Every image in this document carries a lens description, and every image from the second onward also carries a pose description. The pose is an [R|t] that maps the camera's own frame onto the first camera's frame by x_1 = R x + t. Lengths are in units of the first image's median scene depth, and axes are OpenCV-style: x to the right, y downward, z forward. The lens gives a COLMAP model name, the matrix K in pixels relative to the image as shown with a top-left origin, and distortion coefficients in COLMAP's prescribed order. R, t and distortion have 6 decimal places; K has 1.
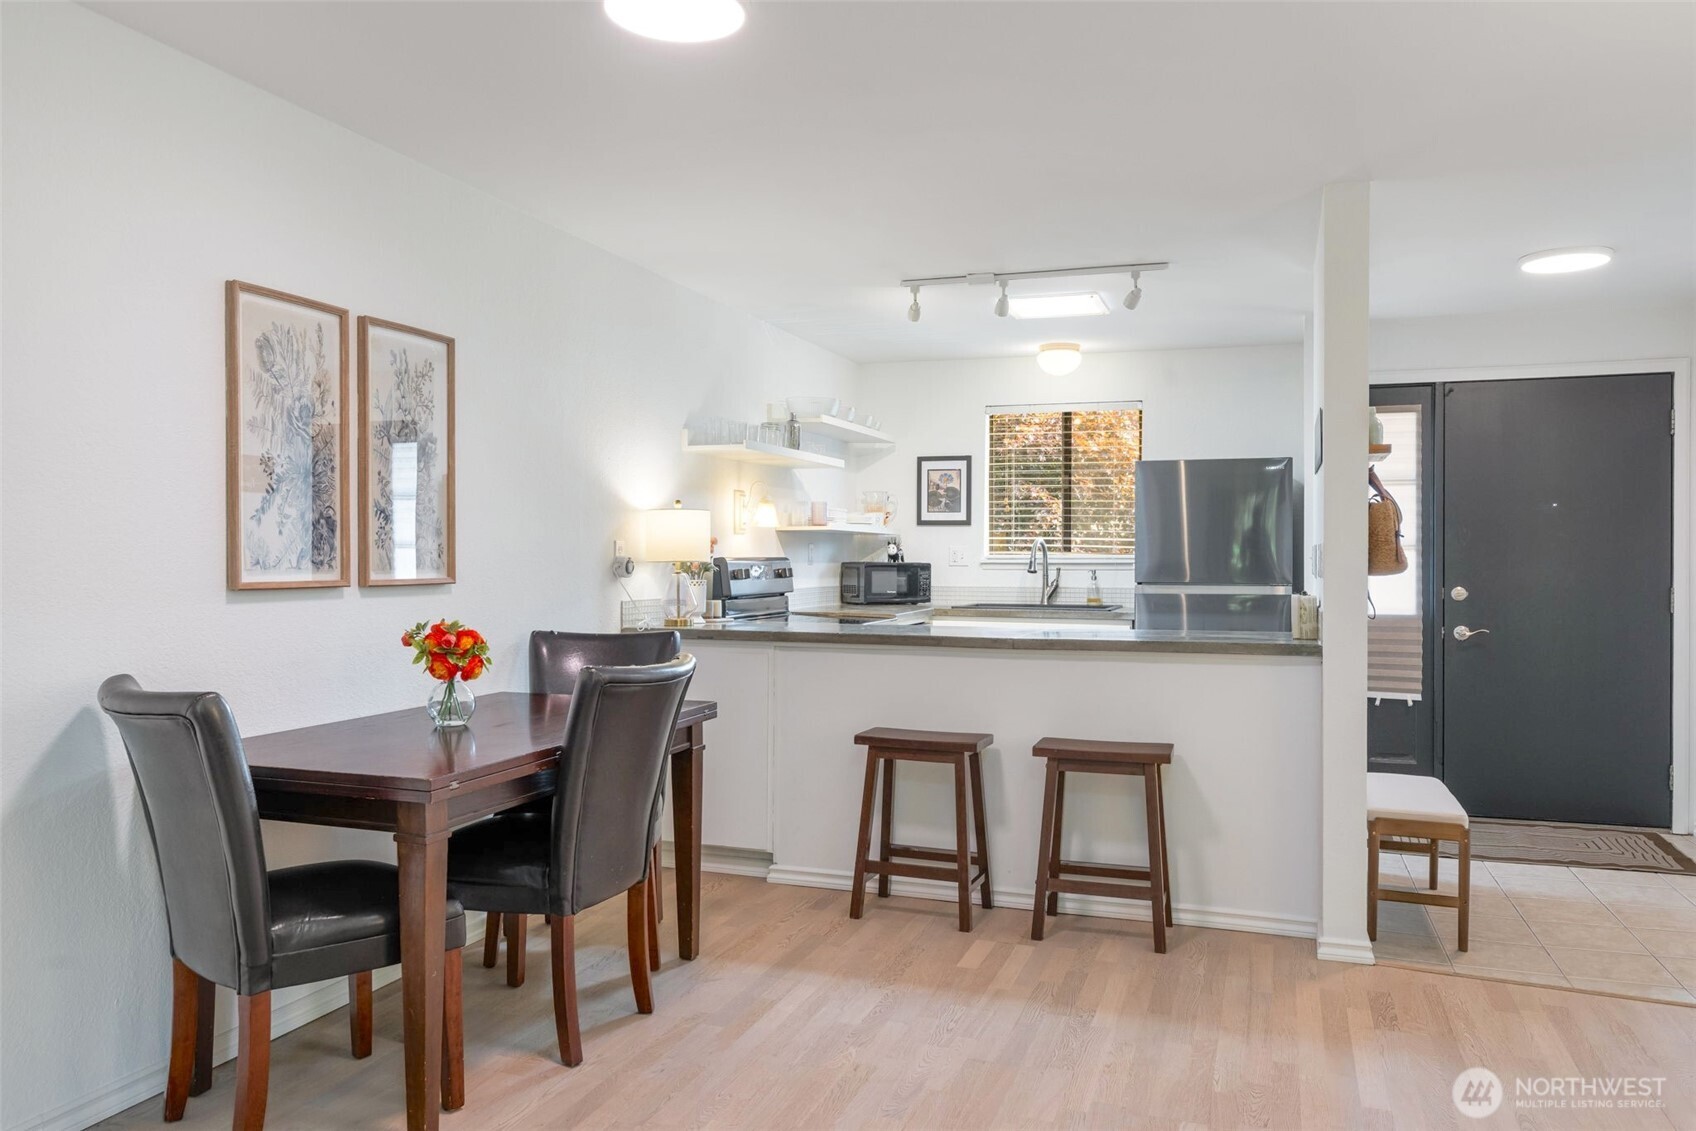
lens RADIAL K [[1076.8, 0, 817.6], [0, 1076.8, 566.3], [0, 0, 1]] dist [-0.019156, 0.000102]
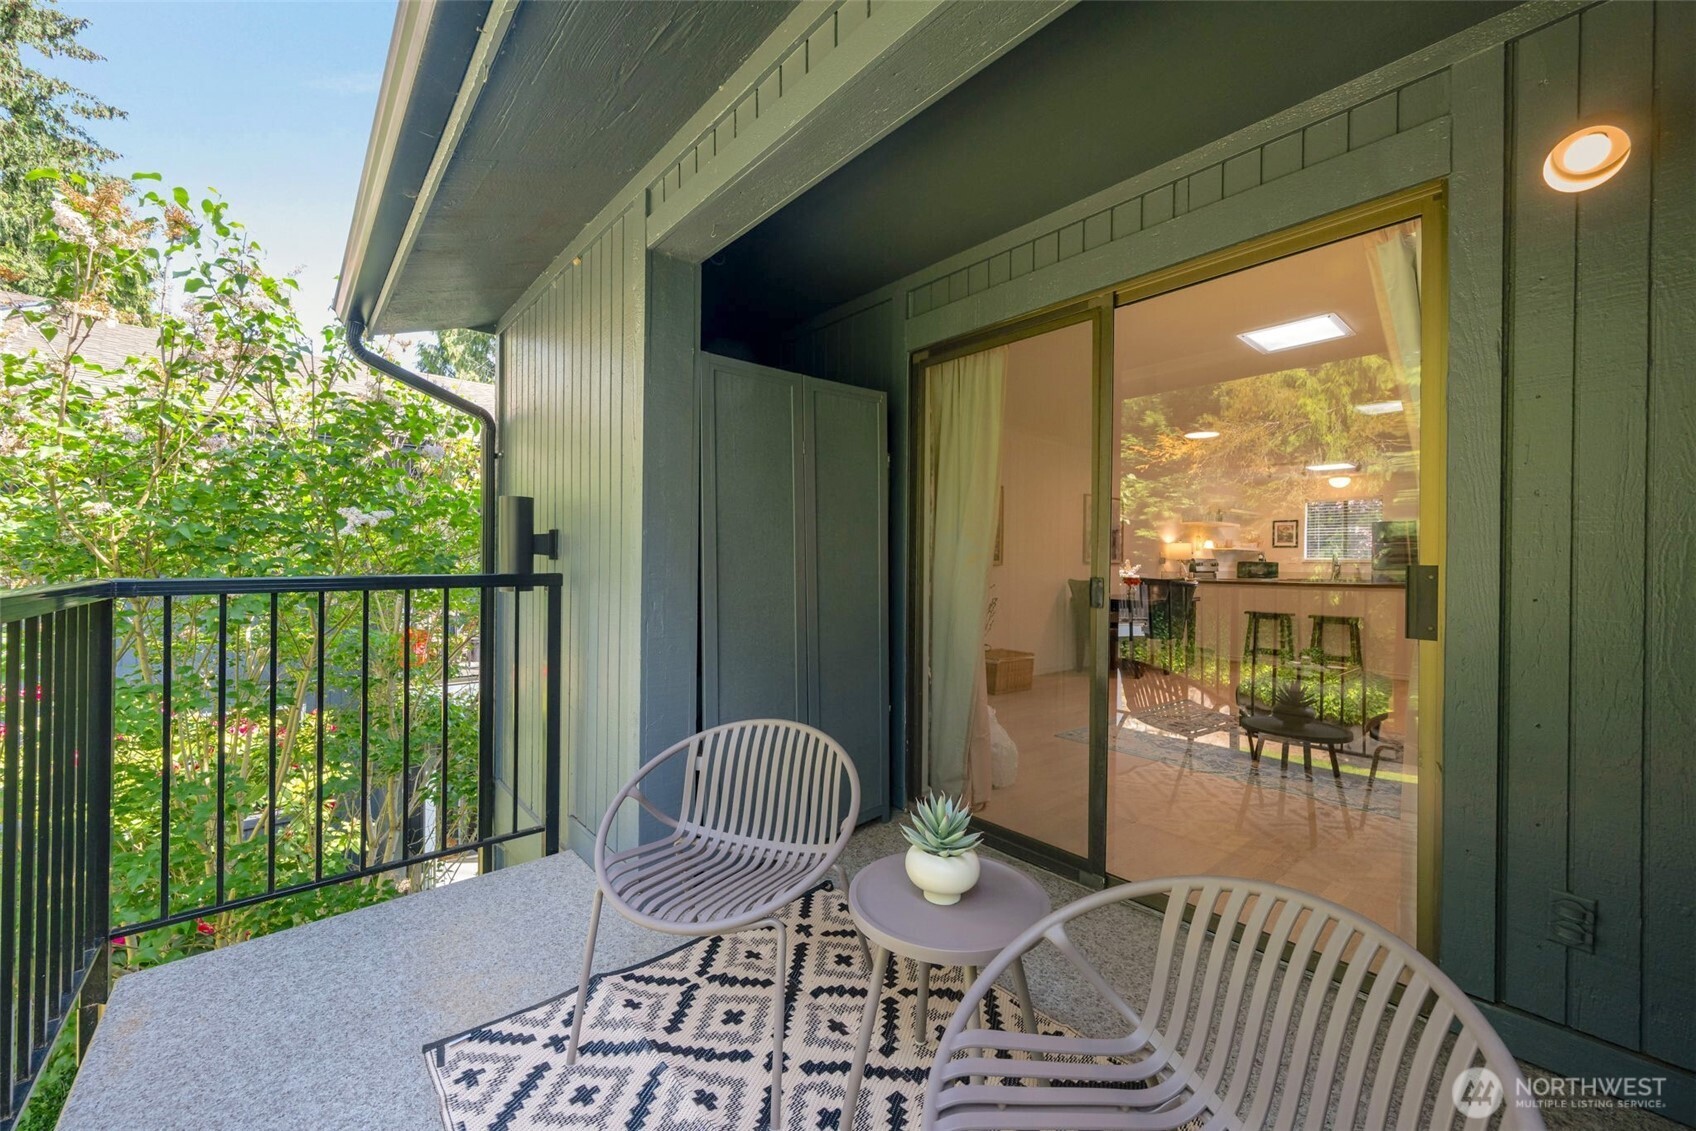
lens RADIAL K [[687.8, 0, 845.7], [0, 687.8, 561.2], [0, 0, 1]] dist [0.010940, -0.000070]
pose [[0.886427, 0.013874, -0.462661, -0.057684], [-0.021797, 0.999693, -0.011783, 0.042956], [0.462356, 0.020529, 0.886457, -1.151557]]
